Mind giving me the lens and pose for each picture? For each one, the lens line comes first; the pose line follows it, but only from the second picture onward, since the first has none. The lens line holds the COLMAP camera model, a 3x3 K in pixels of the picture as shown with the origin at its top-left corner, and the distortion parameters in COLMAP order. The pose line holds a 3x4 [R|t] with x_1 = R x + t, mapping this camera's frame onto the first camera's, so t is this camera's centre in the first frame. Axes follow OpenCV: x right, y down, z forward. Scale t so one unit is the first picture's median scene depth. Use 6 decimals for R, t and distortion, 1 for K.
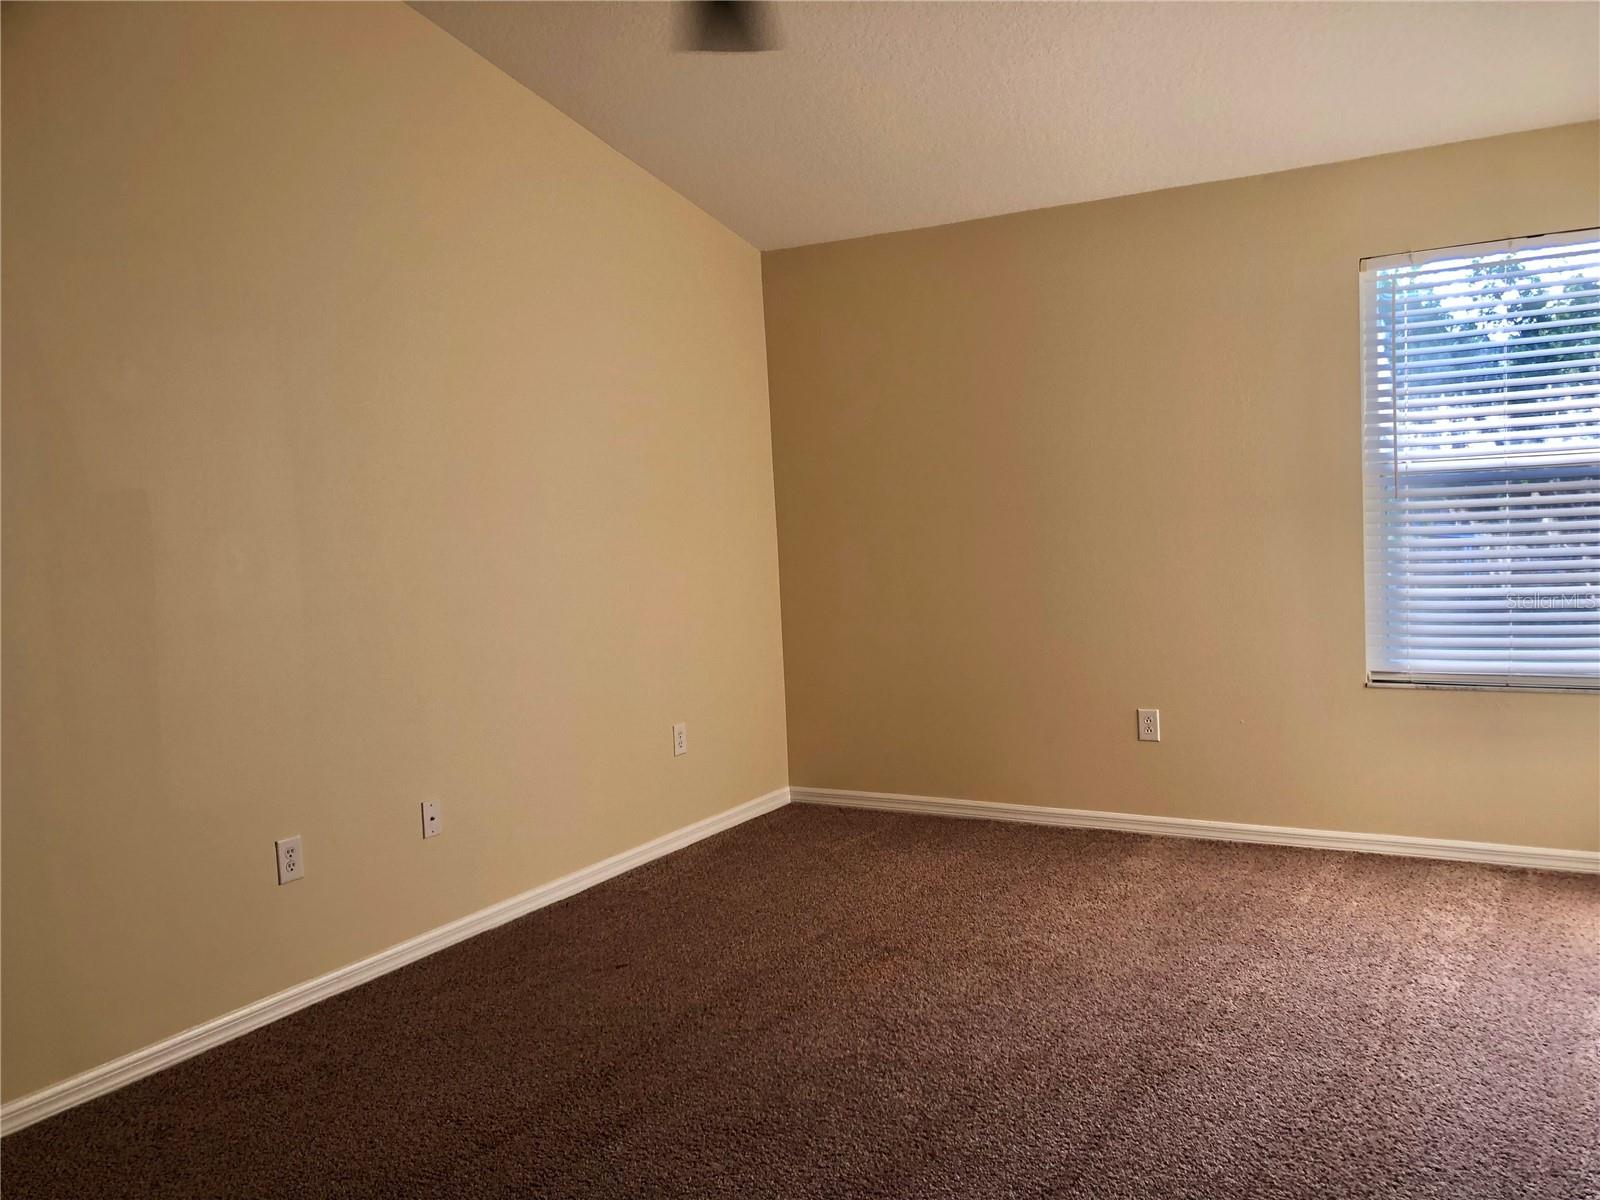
lens RADIAL K [[1309.7, 0, 809.9], [0, 1309.7, 601.5], [0, 0, 1]] dist [0.071253, -0.078762]
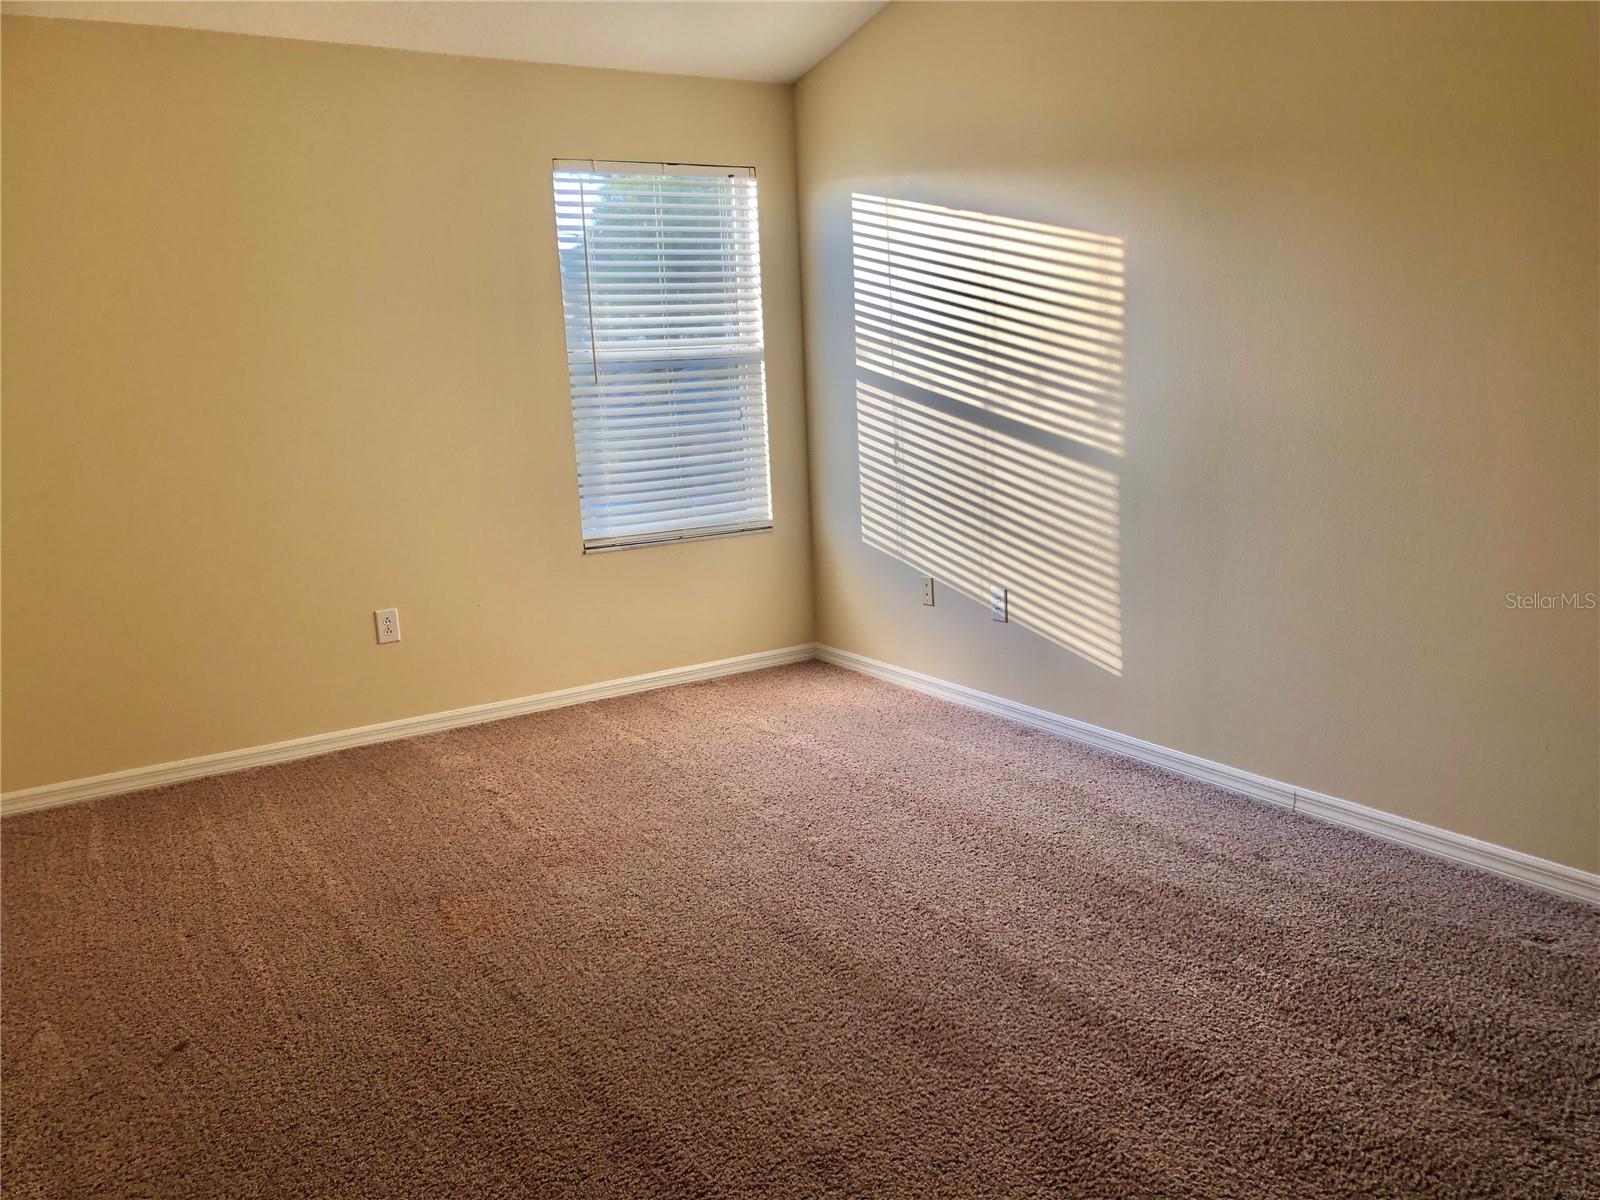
lens RADIAL K [[1309.7, 0, 809.9], [0, 1309.7, 601.5], [0, 0, 1]] dist [0.071253, -0.078762]
pose [[0.430719, -0.134645, 0.892385, -0.498525], [0.086218, 0.990424, 0.107823, 0.000720], [-0.898358, 0.030499, 0.438204, 0.347208]]
